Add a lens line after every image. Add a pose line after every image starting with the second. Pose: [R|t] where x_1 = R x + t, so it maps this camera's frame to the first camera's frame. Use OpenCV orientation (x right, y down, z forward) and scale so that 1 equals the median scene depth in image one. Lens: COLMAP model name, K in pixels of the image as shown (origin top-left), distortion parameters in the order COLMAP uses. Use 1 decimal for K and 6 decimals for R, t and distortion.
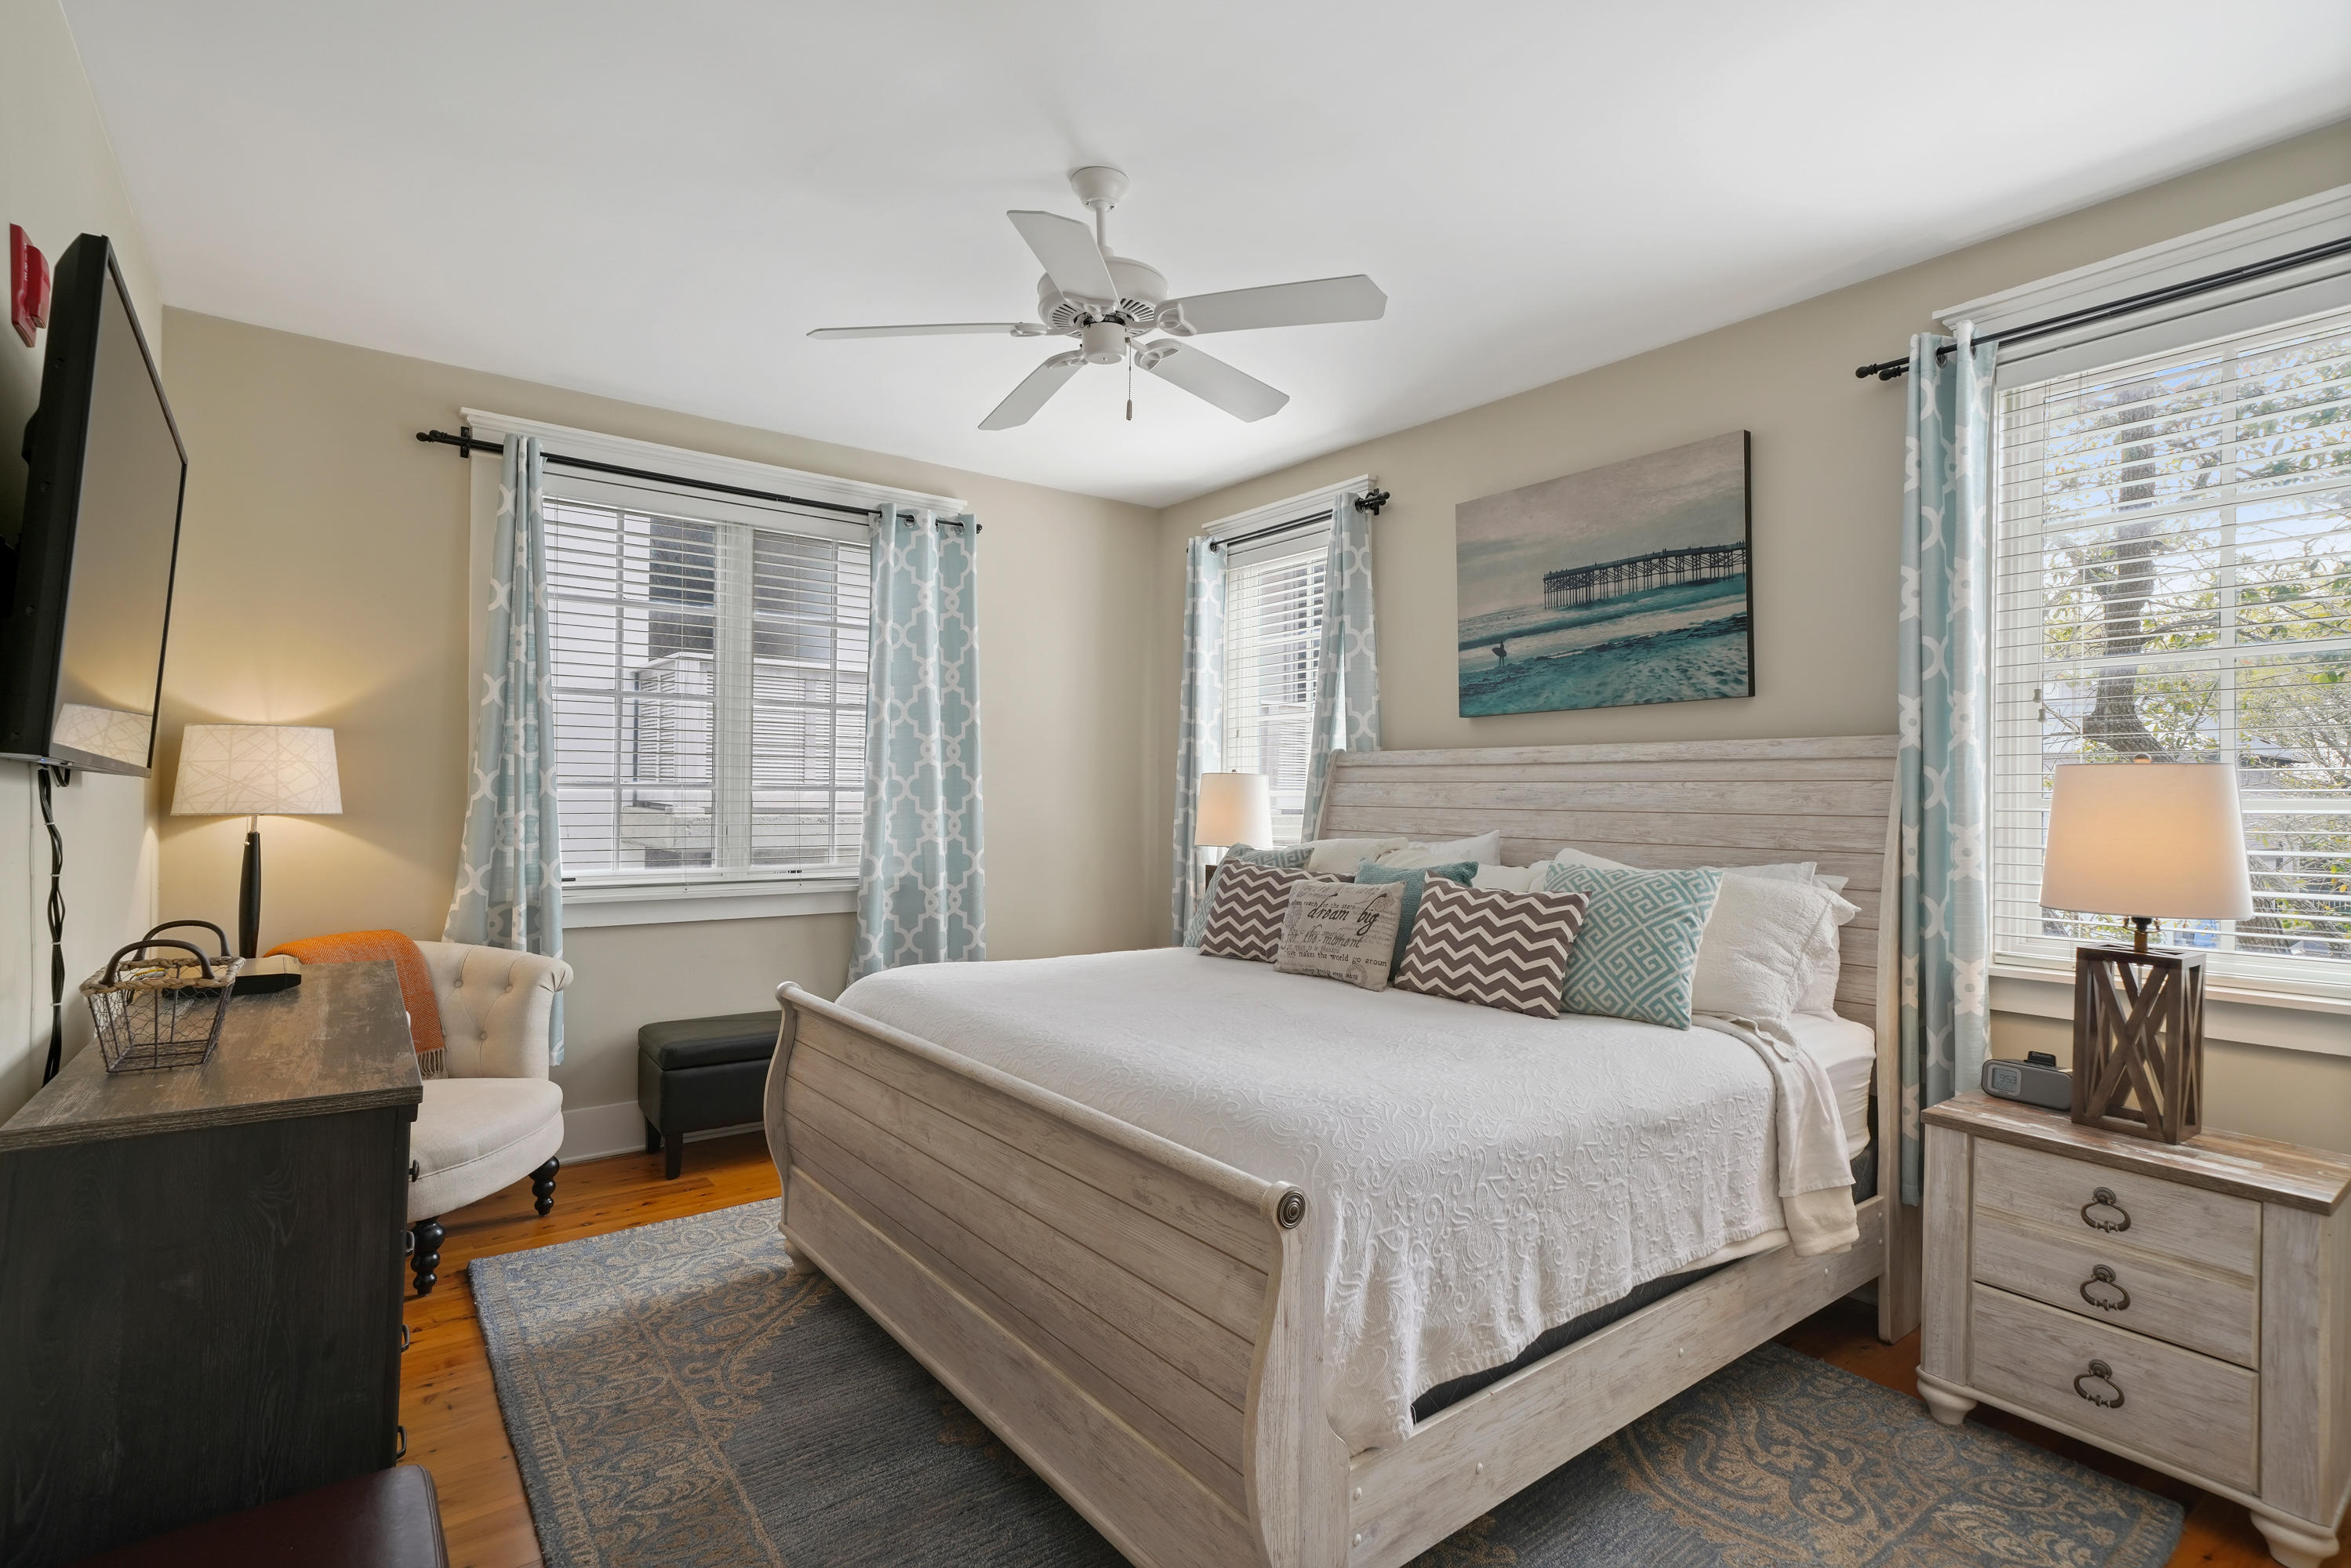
lens RADIAL K [[1099.4, 0, 1175.9], [0, 1099.4, 790.9], [0, 0, 1]] dist [-0.001160, -0.002319]
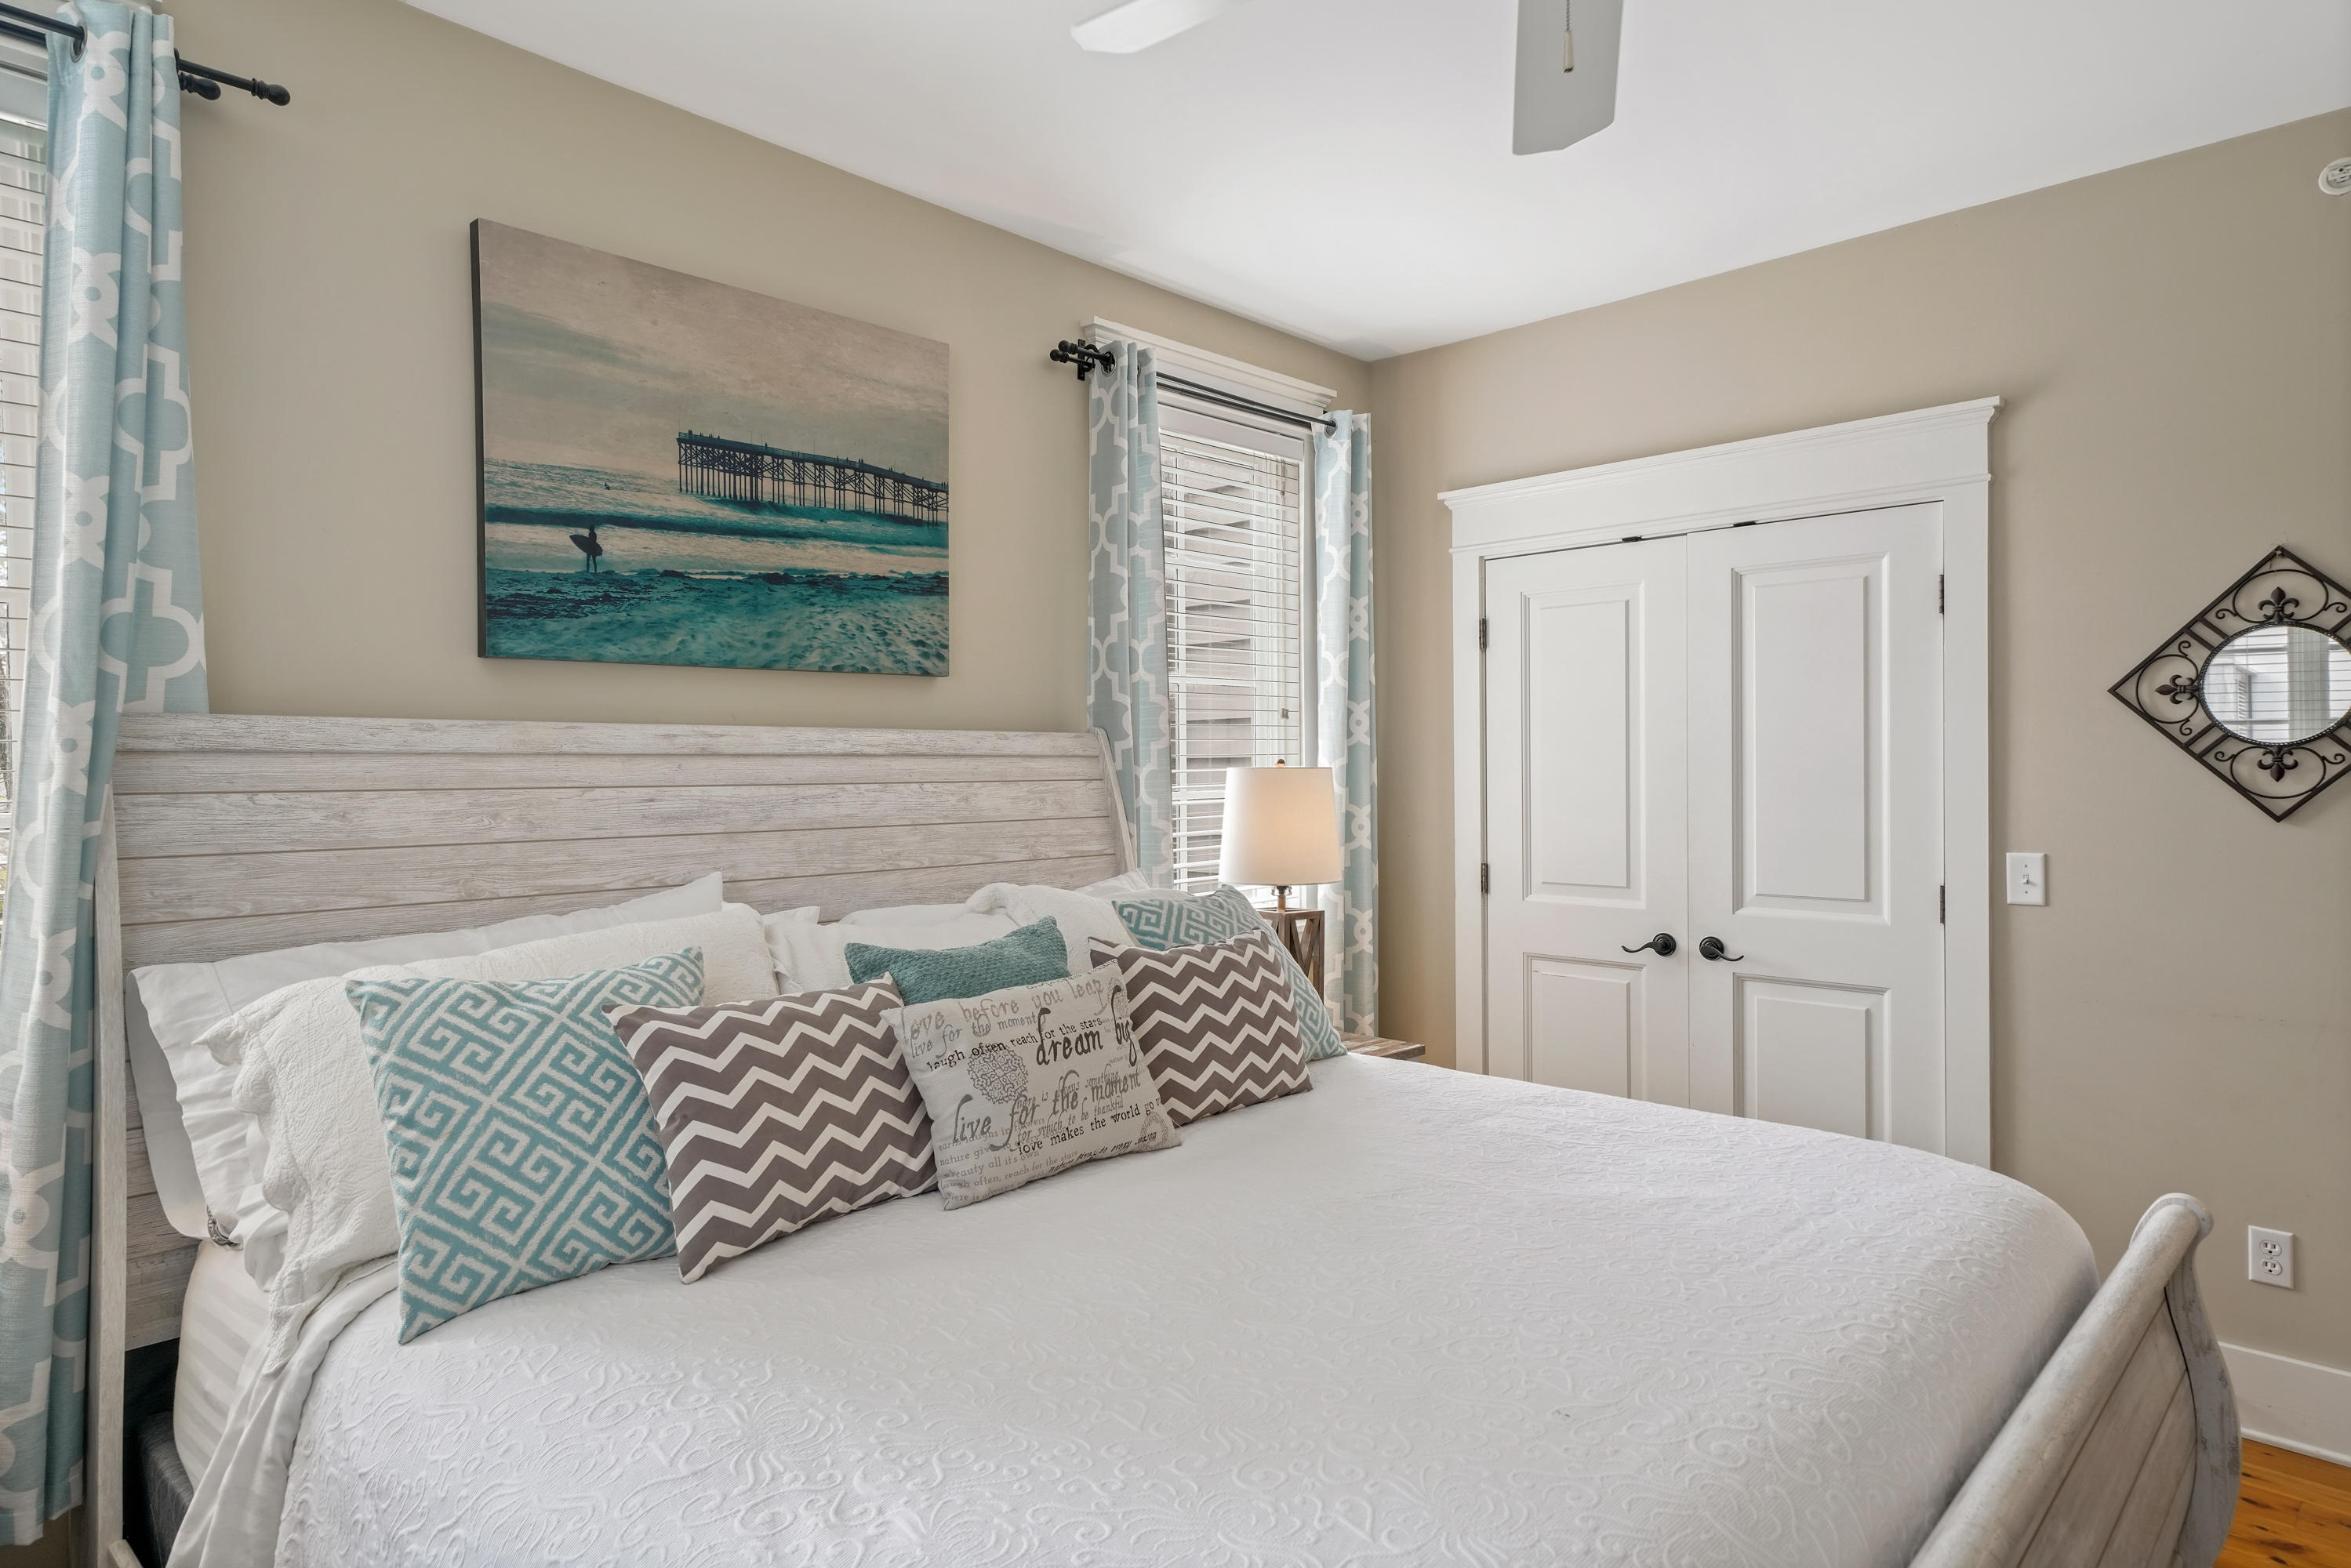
lens RADIAL K [[1332.1, 0, 1174.9], [0, 1332.1, 774.3], [0, 0, 1]] dist [0.005548, 0.001838]
pose [[-0.153925, -0.017733, 0.987923, -0.425654], [-0.001931, 0.999842, 0.017646, -0.027890], [-0.988081, 0.000808, -0.153935, 0.874662]]
